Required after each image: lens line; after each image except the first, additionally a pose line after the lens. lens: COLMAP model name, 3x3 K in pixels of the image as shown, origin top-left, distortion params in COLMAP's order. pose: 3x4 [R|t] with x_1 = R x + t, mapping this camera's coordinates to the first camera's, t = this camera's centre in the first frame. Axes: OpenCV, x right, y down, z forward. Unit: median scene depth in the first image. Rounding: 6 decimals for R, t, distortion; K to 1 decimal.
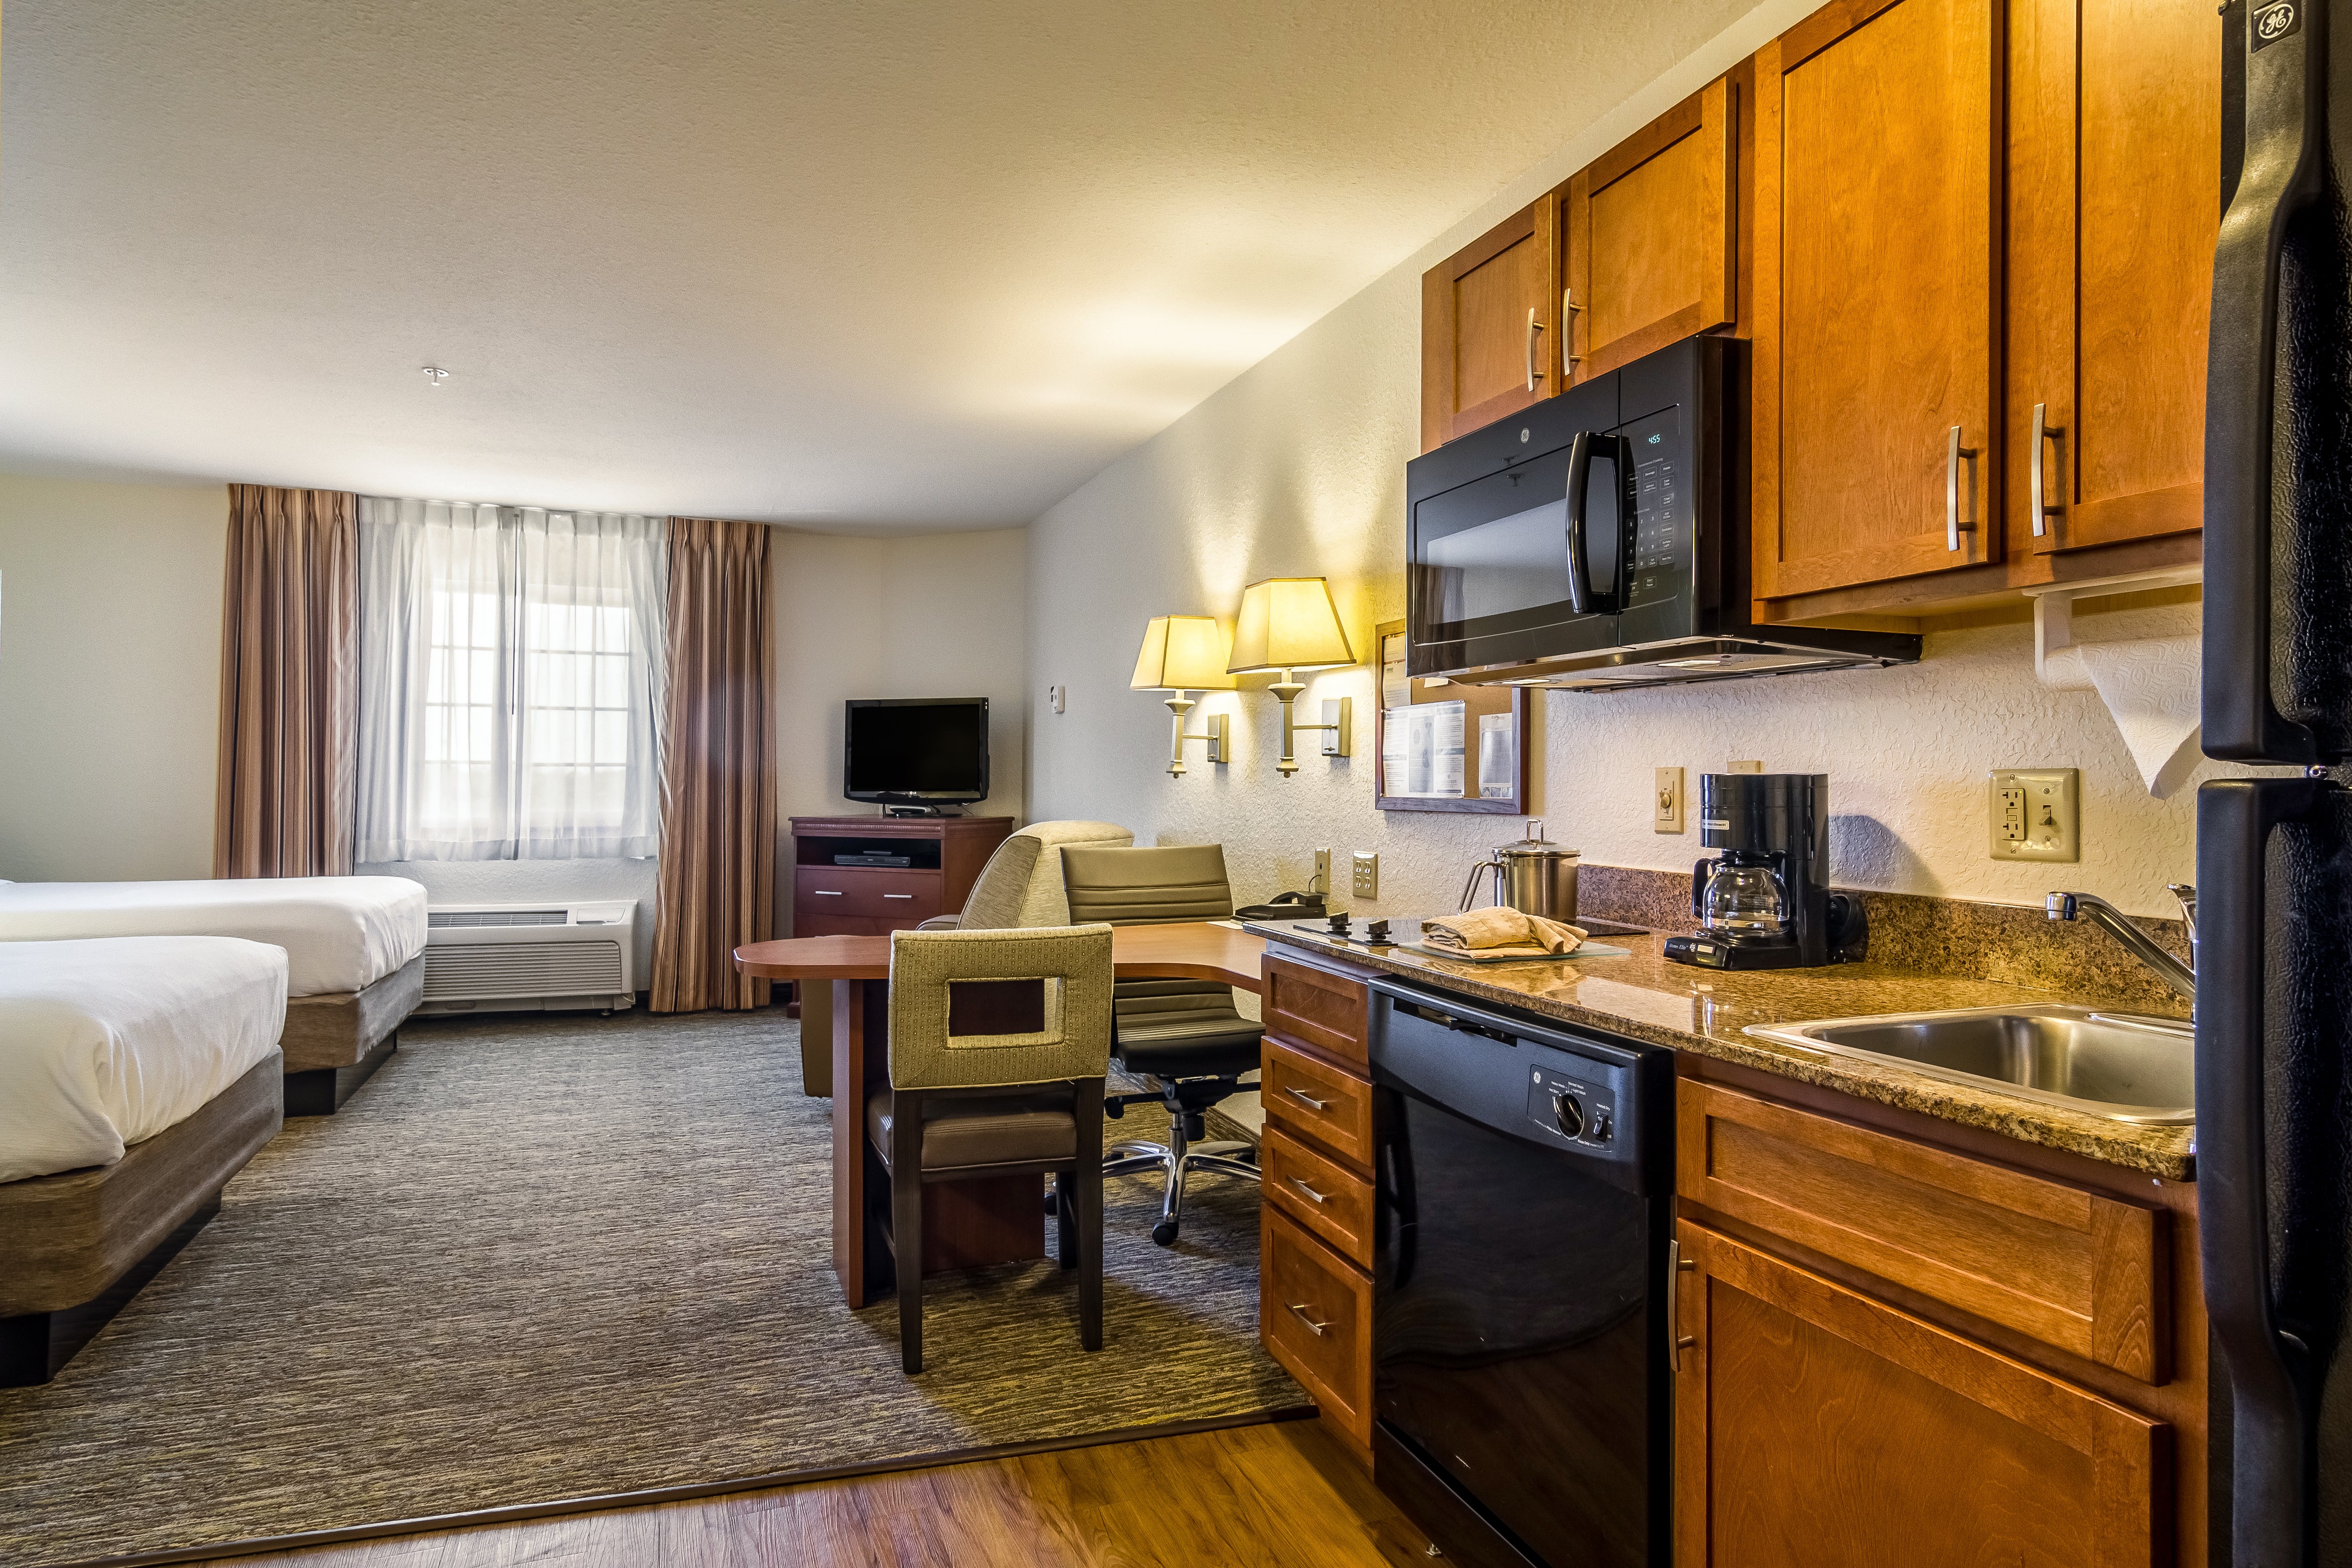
lens RADIAL K [[1373.3, 0, 1183.3], [0, 1373.3, 771.1], [0, 0, 1]] dist [0.003697, 0.002458]
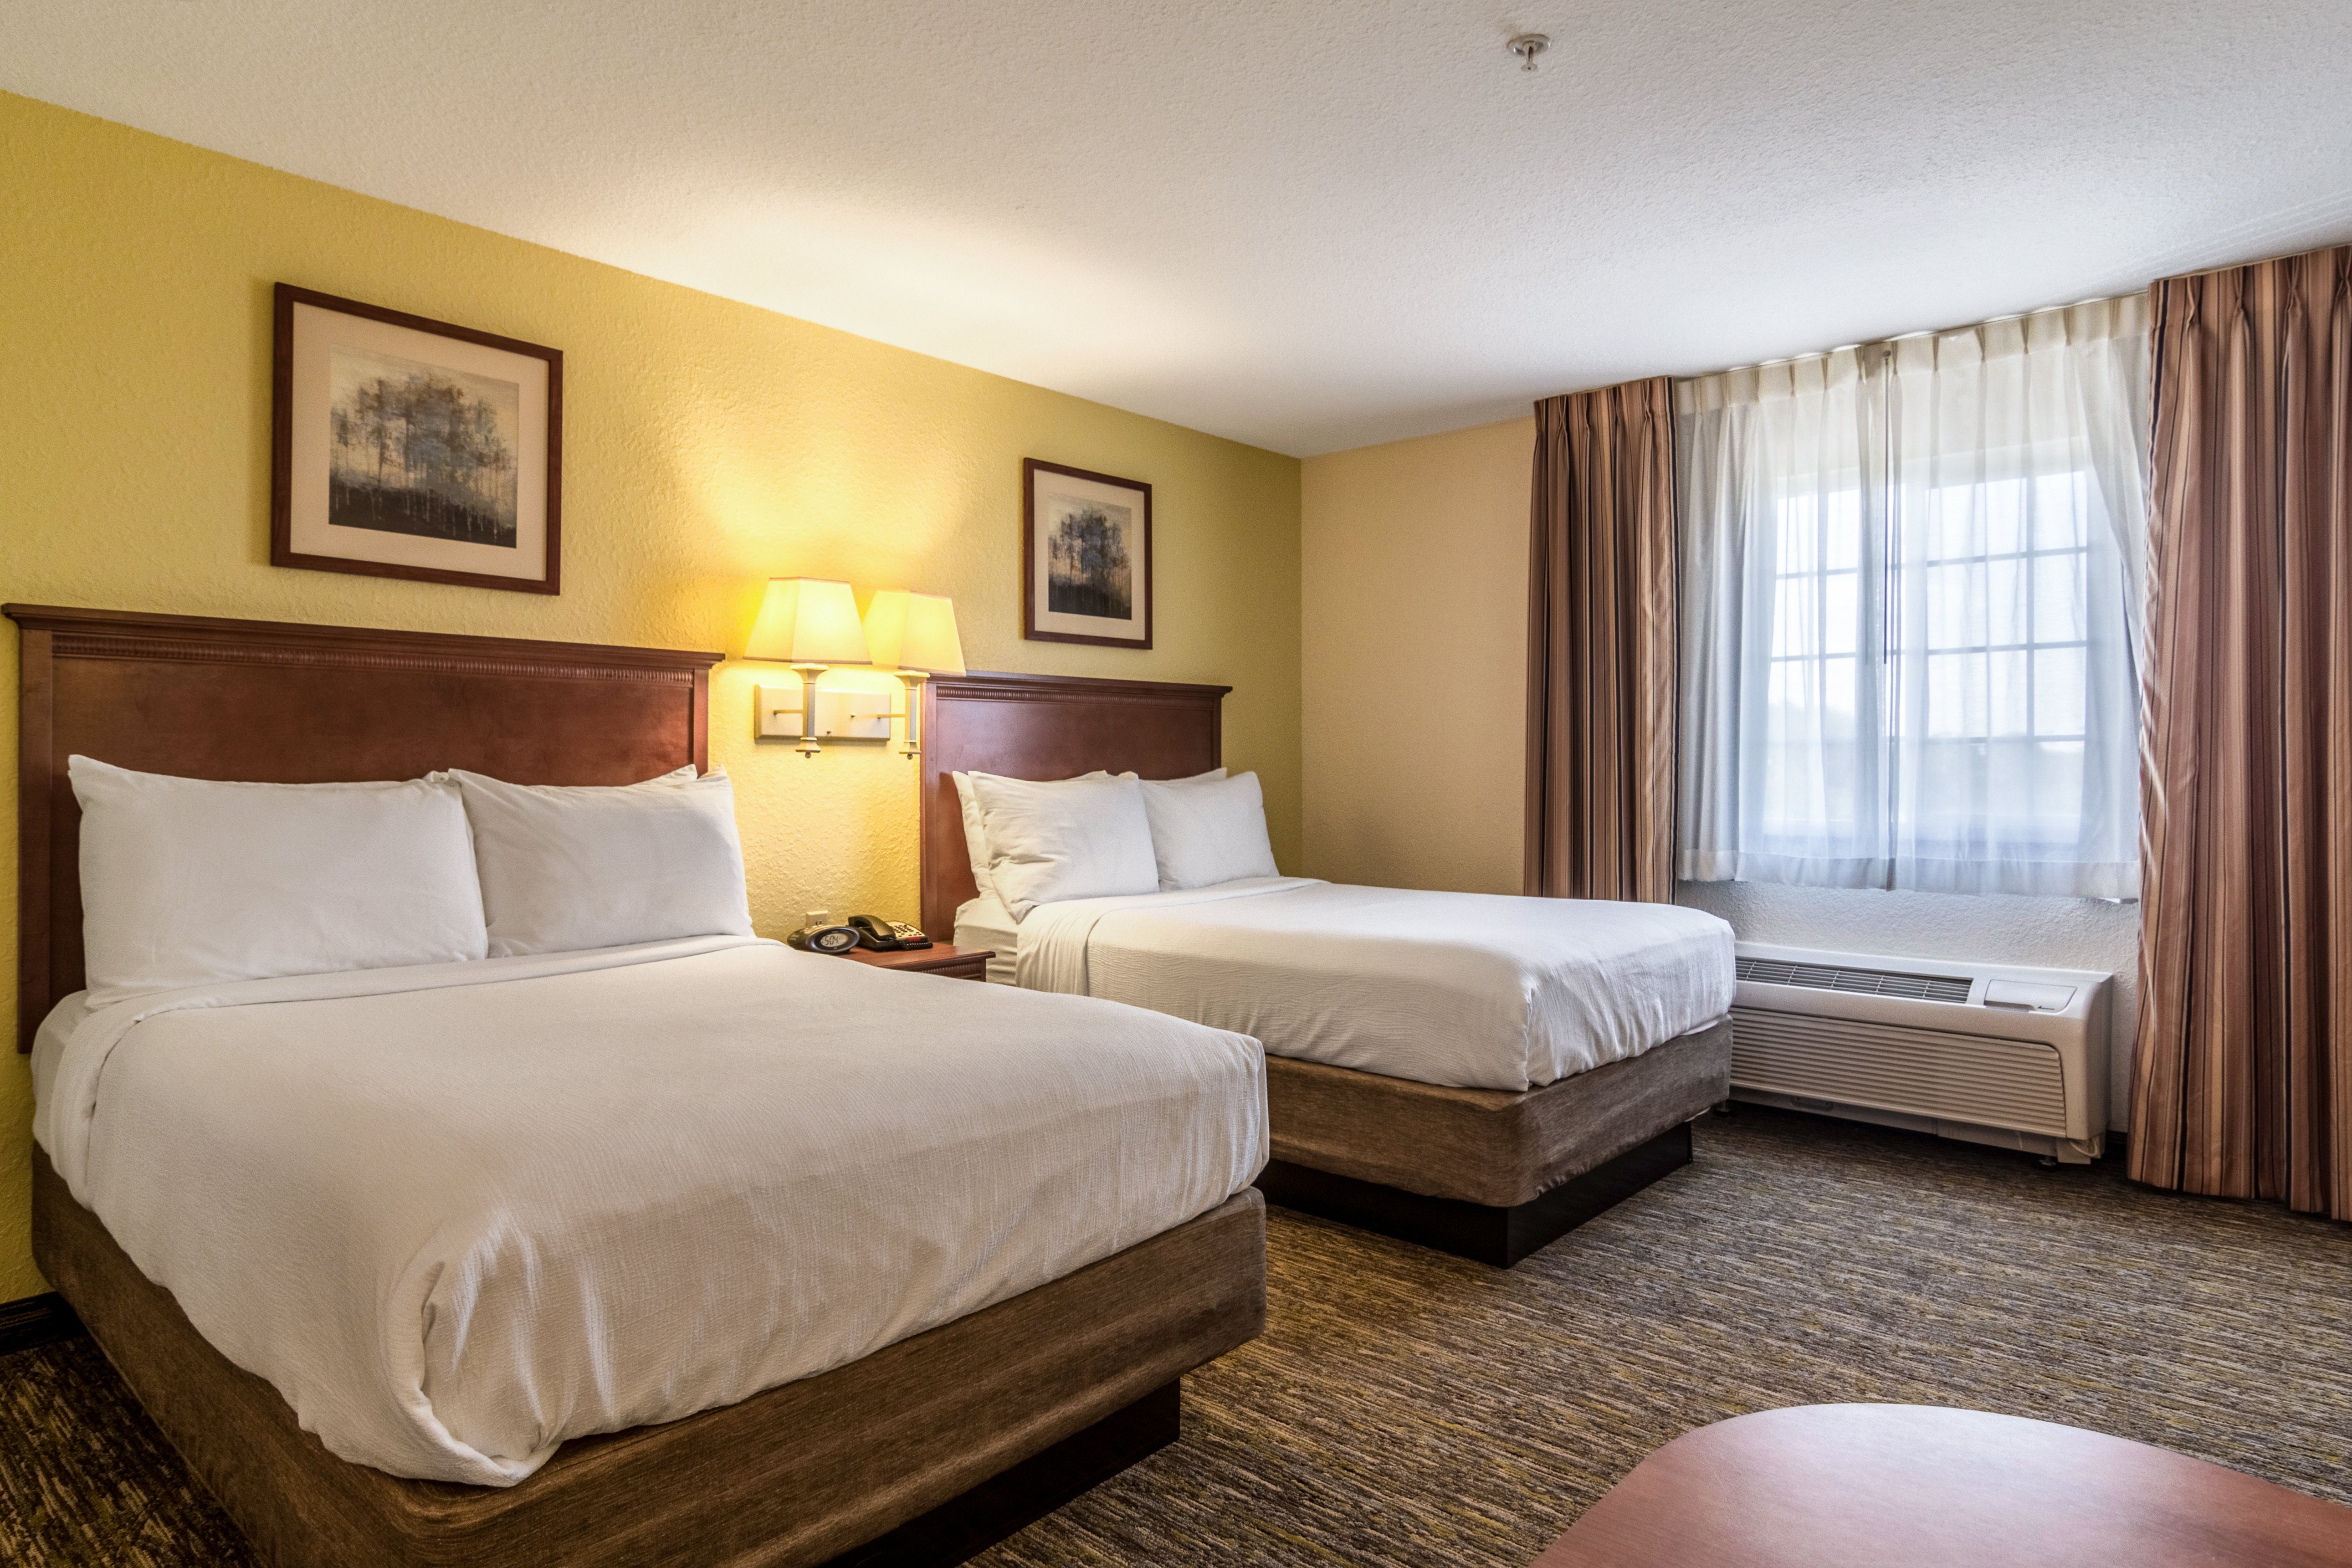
lens RADIAL K [[1373.2, 0, 1183.3], [0, 1373.2, 771.1], [0, 0, 1]] dist [0.003697, 0.002458]
pose [[0.473382, -0.005800, -0.880838, -0.077716], [0.011483, 0.999934, -0.000413, 0.005304], [0.880782, -0.009919, 0.473418, 0.409875]]
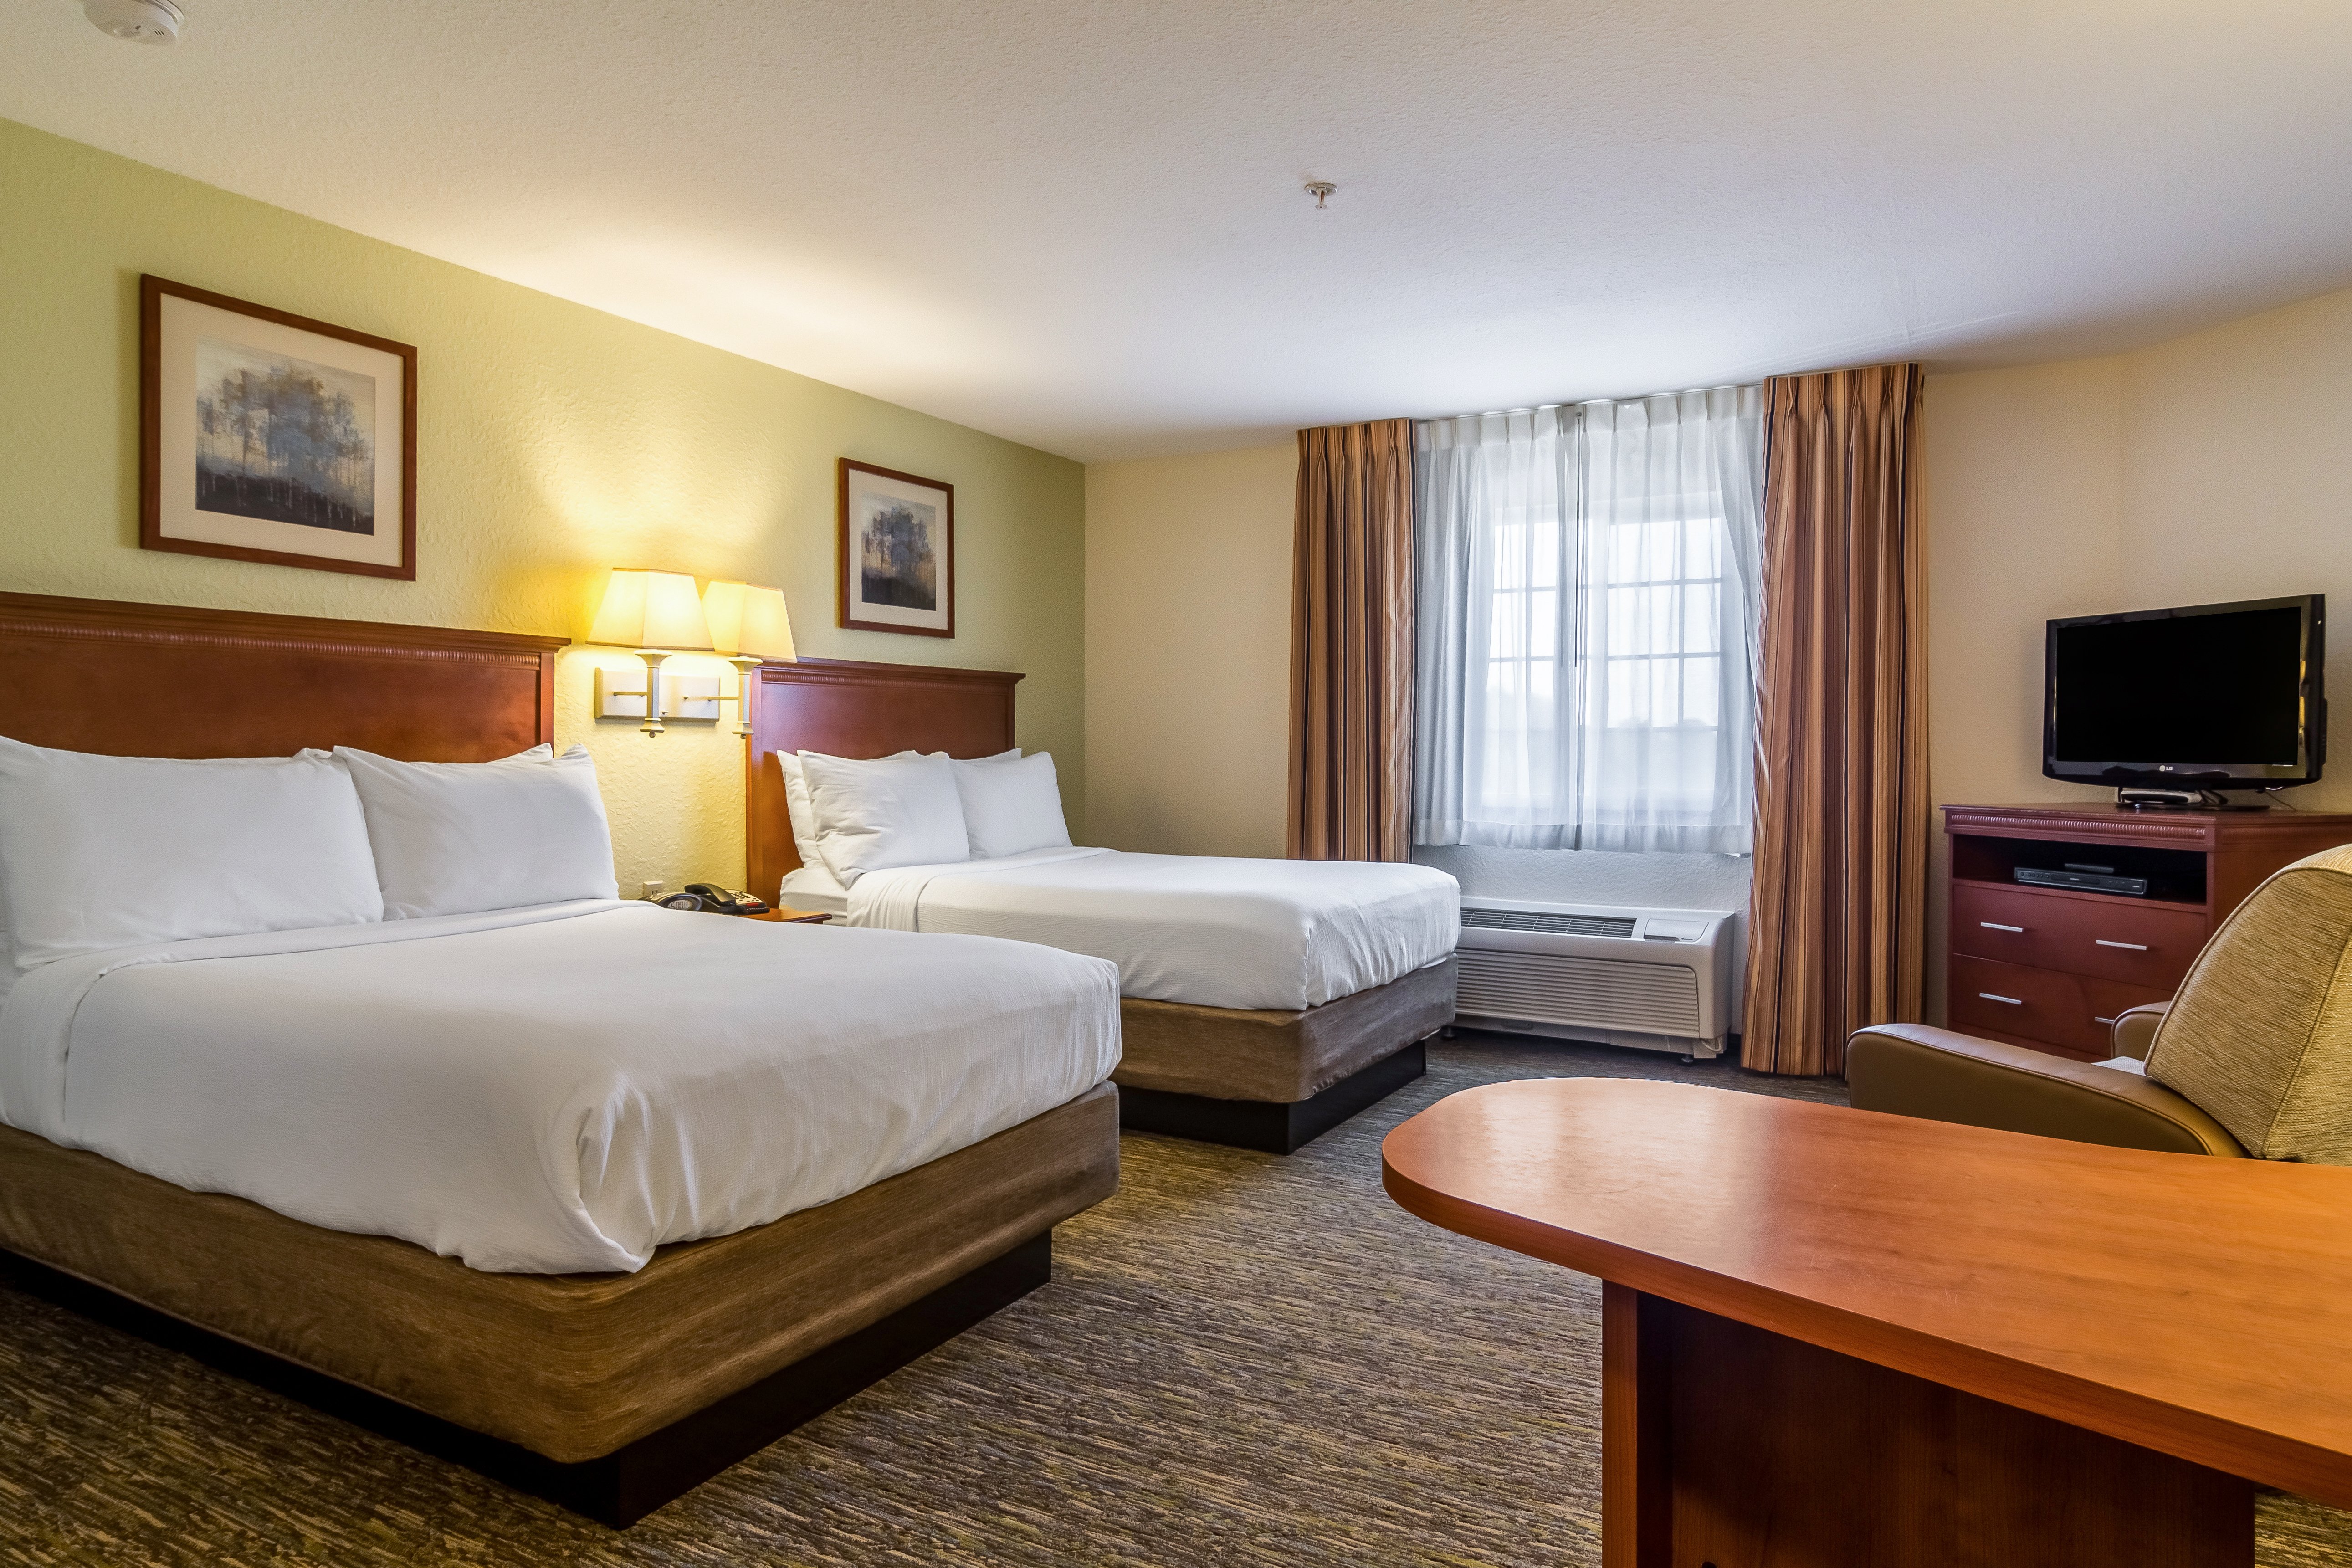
lens RADIAL K [[1415.3, 0, 1230.5], [0, 1415.3, 780.5], [0, 0, 1]] dist [-0.000545, 0.003117]
pose [[0.660562, 0.012196, -0.750672, -0.005637], [0.006670, 0.999733, 0.022112, 0.004781], [0.750742, -0.019614, 0.660305, 0.313470]]
